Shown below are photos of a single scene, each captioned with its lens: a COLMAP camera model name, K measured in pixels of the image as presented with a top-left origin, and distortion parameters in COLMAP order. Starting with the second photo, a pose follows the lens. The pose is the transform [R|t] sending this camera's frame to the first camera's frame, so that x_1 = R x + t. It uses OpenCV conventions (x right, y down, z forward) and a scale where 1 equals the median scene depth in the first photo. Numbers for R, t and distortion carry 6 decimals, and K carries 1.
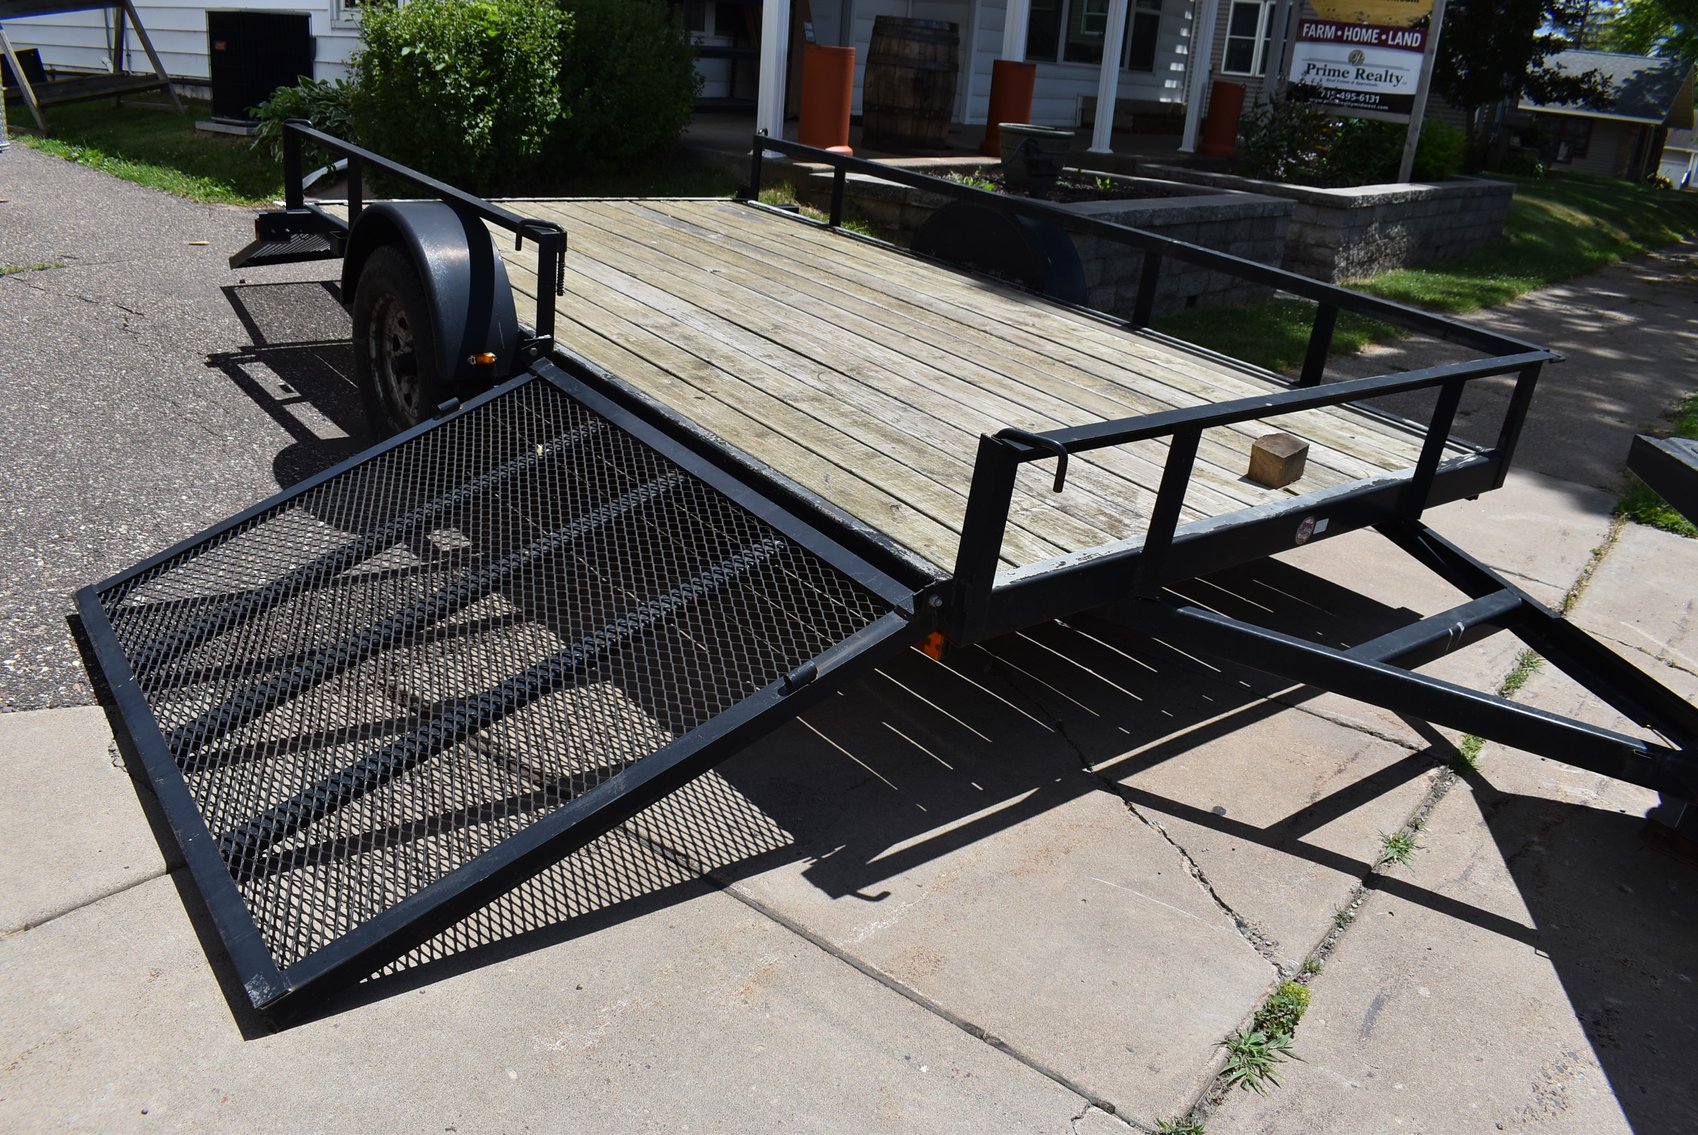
lens RADIAL K [[1350.3, 0, 849.9], [0, 1350.3, 568.9], [0, 0, 1]] dist [-0.099230, 0.019274]
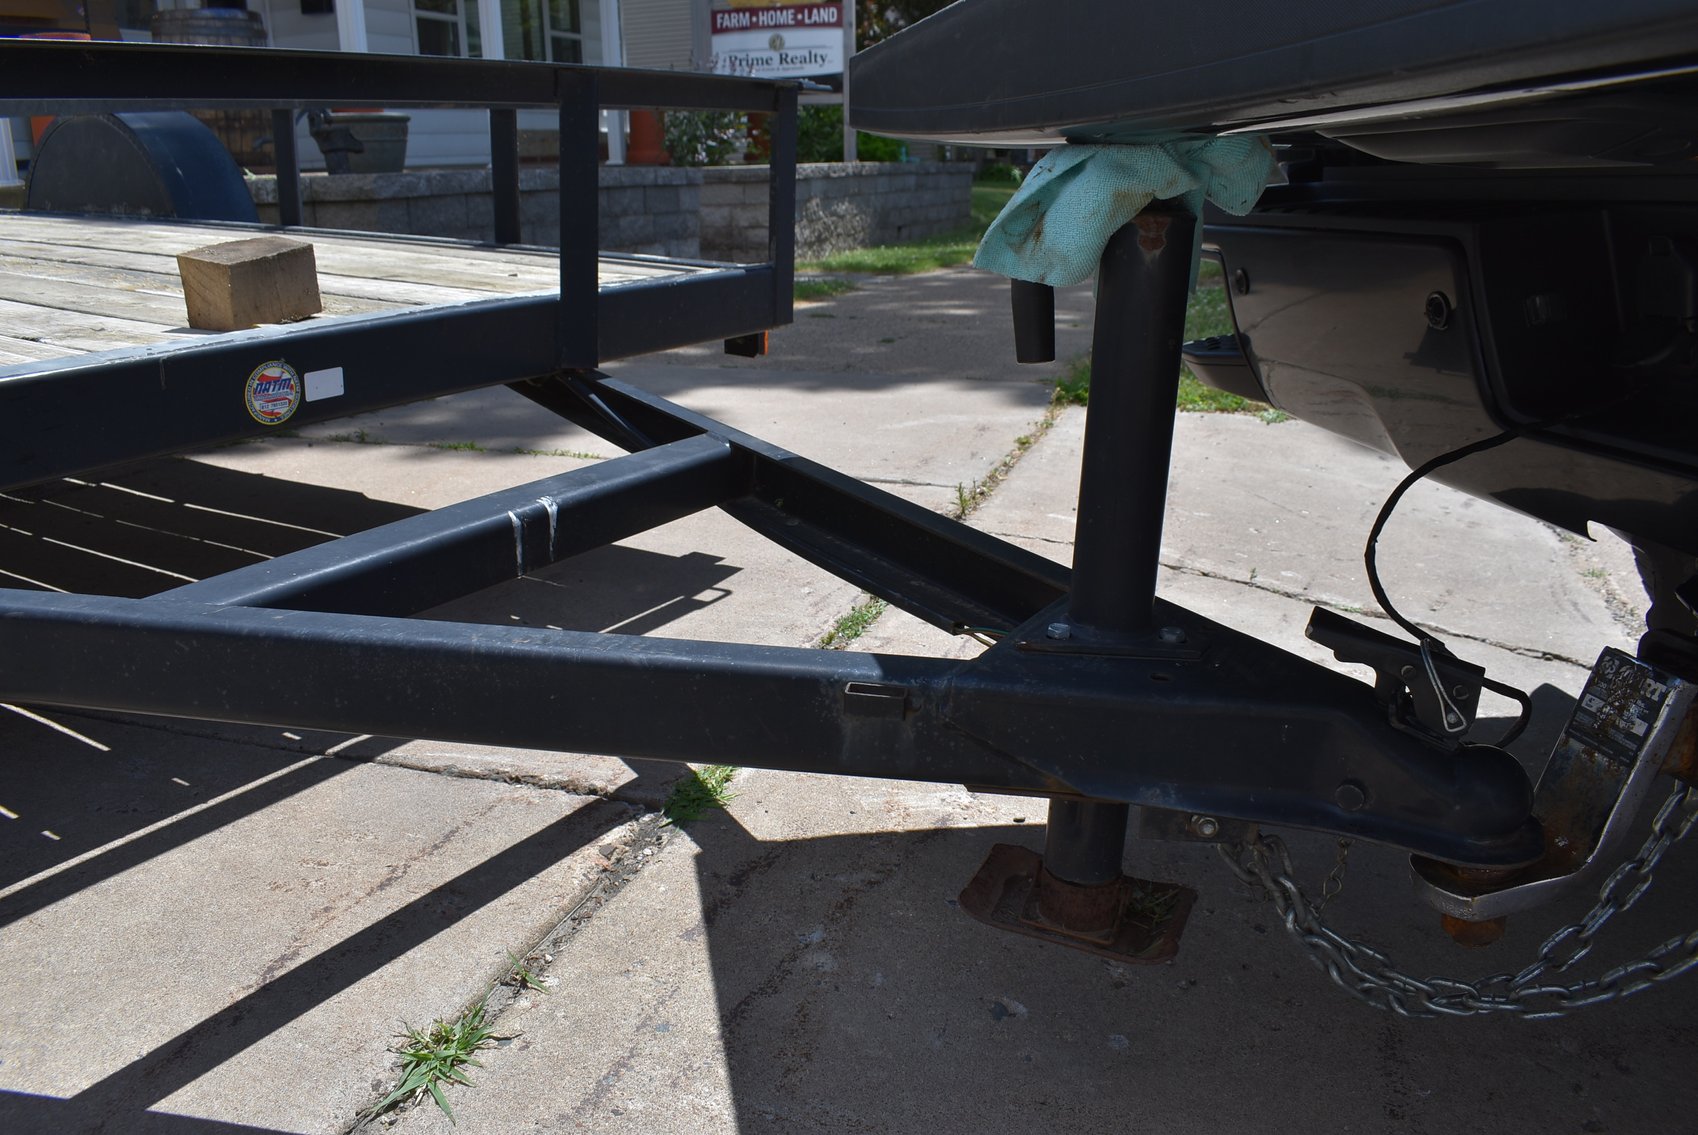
lens RADIAL K [[1350.3, 0, 847.2], [0, 1350.3, 567.5], [0, 0, 1]] dist [-0.099230, 0.019274]
pose [[0.938370, -0.191970, 0.287418, 0.102344], [0.210946, 0.976825, -0.036268, 0.024525], [-0.273795, 0.094662, 0.957118, 0.131521]]
